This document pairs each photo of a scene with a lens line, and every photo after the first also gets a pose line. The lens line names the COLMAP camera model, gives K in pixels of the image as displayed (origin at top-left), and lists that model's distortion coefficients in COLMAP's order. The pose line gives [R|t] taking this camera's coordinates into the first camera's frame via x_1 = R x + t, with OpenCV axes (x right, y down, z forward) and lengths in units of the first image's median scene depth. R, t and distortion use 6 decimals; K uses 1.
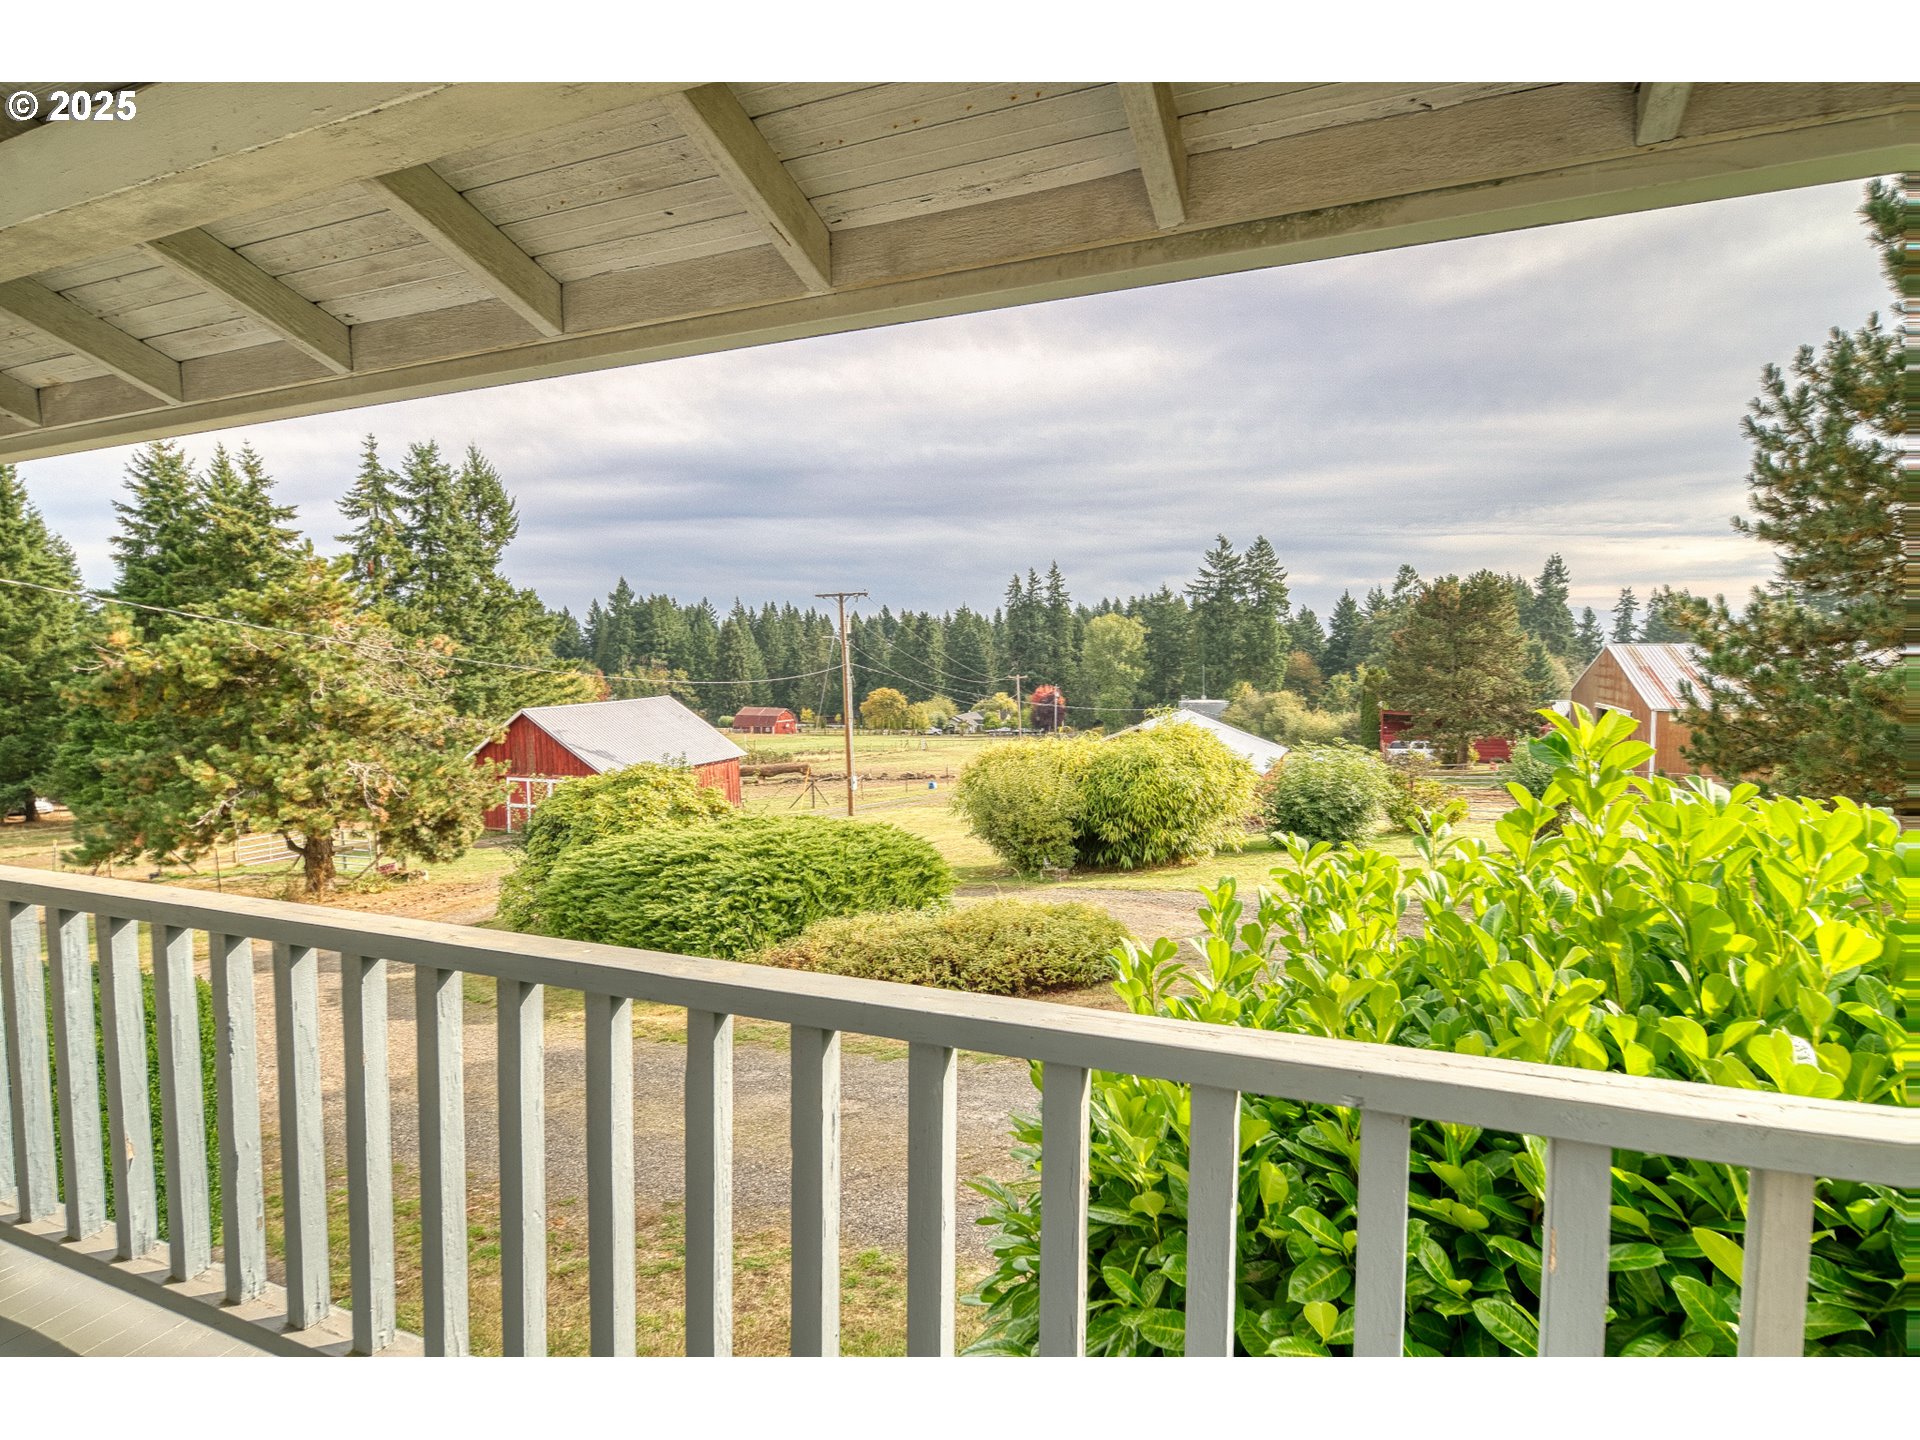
lens RADIAL K [[1018.3, 0, 958.6], [0, 1018.3, 732.8], [0, 0, 1]] dist [-0.001321, -0.000108]
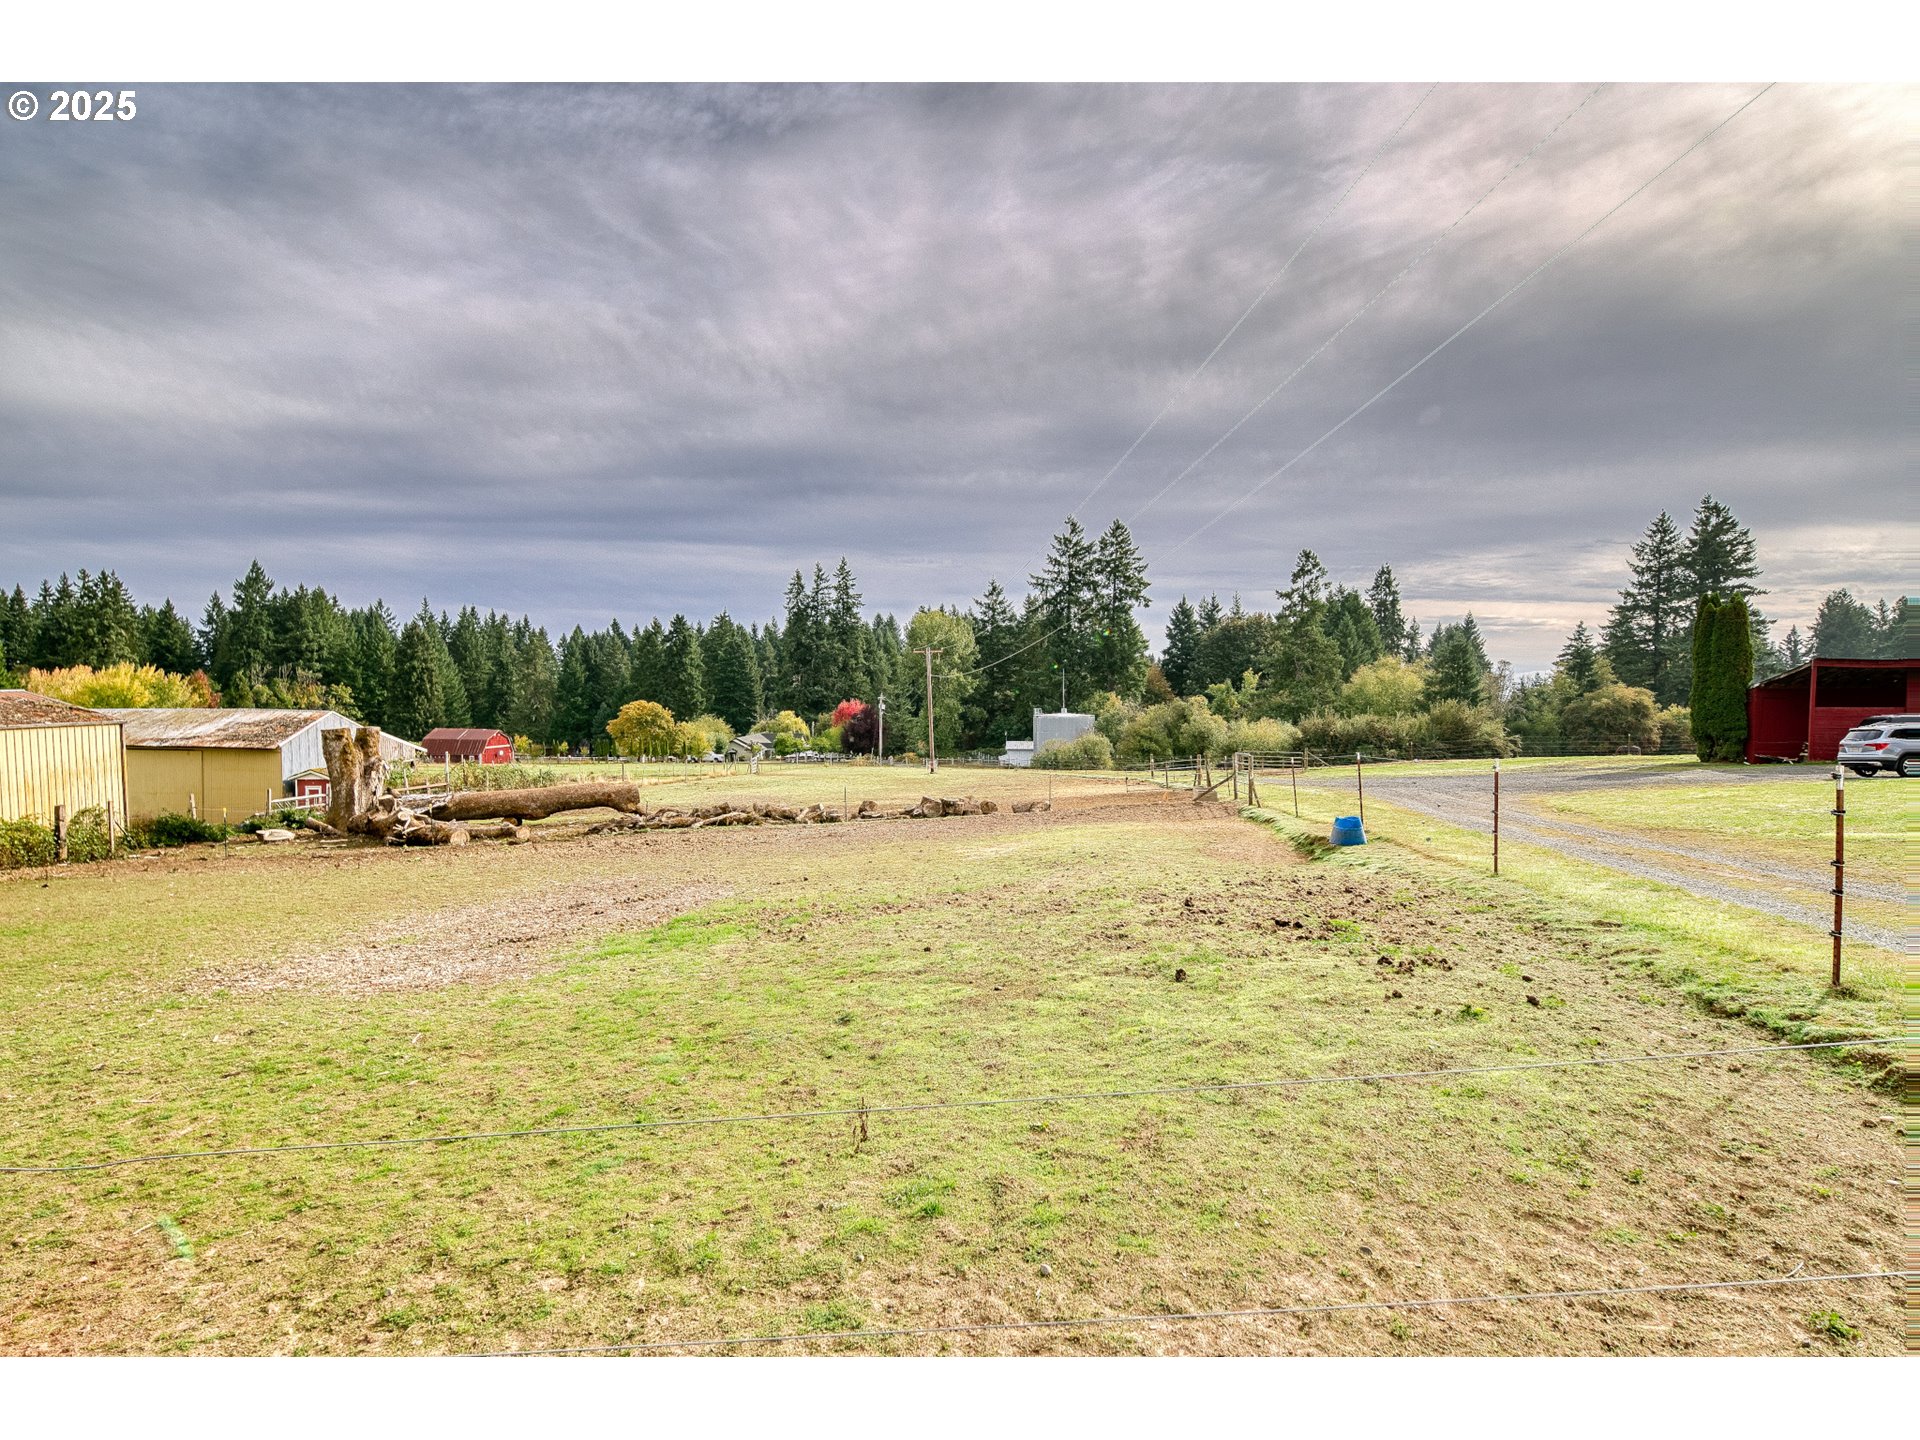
lens RADIAL K [[1018.3, 0, 958.6], [0, 1018.3, 732.8], [0, 0, 1]] dist [-0.001321, -0.000108]
pose [[0.963636, -0.002440, 0.267209, -0.038509], [0.012599, 0.999261, -0.036312, 0.007805], [-0.266923, 0.038358, 0.962954, 0.173703]]
